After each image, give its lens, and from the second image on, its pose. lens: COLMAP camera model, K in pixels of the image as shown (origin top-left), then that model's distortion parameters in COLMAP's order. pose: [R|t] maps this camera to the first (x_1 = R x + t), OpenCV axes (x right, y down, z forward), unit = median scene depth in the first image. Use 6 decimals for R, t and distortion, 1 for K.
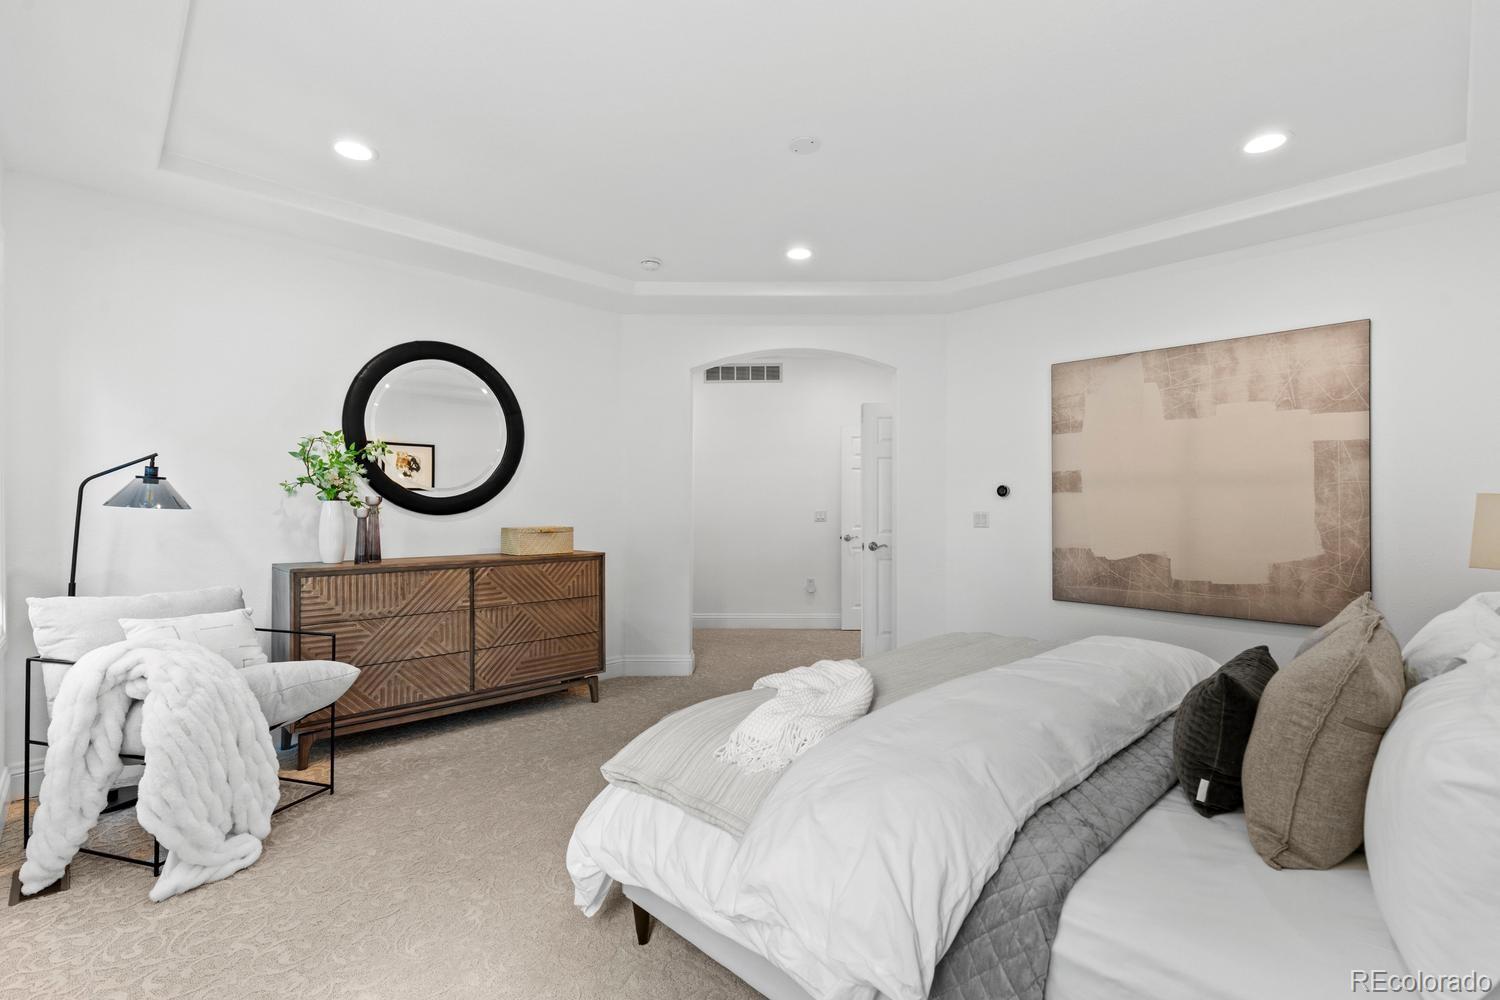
lens RADIAL K [[683.9, 0, 750.3], [0, 683.9, 502.5], [0, 0, 1]] dist [0.004124, -0.001246]
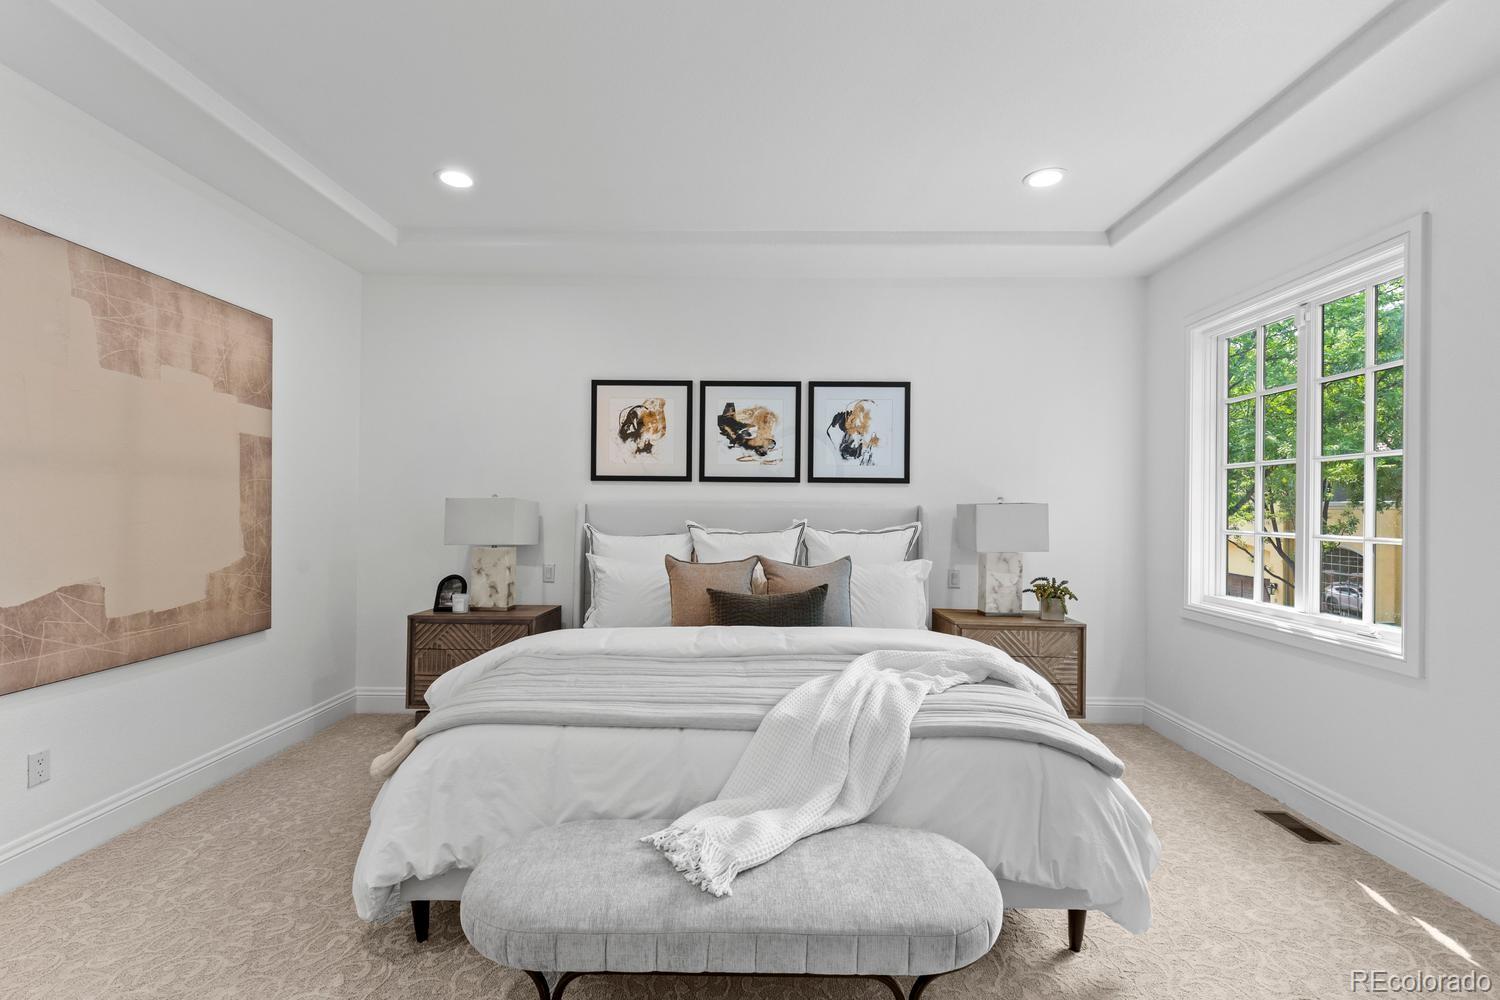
lens RADIAL K [[683.9, 0, 751.0], [0, 683.9, 498.8], [0, 0, 1]] dist [0.004124, -0.001246]
pose [[-0.710893, -0.005328, 0.703280, -0.285303], [-0.017749, 0.999789, -0.010366, -0.004739], [-0.703076, -0.019852, -0.710837, 1.120193]]
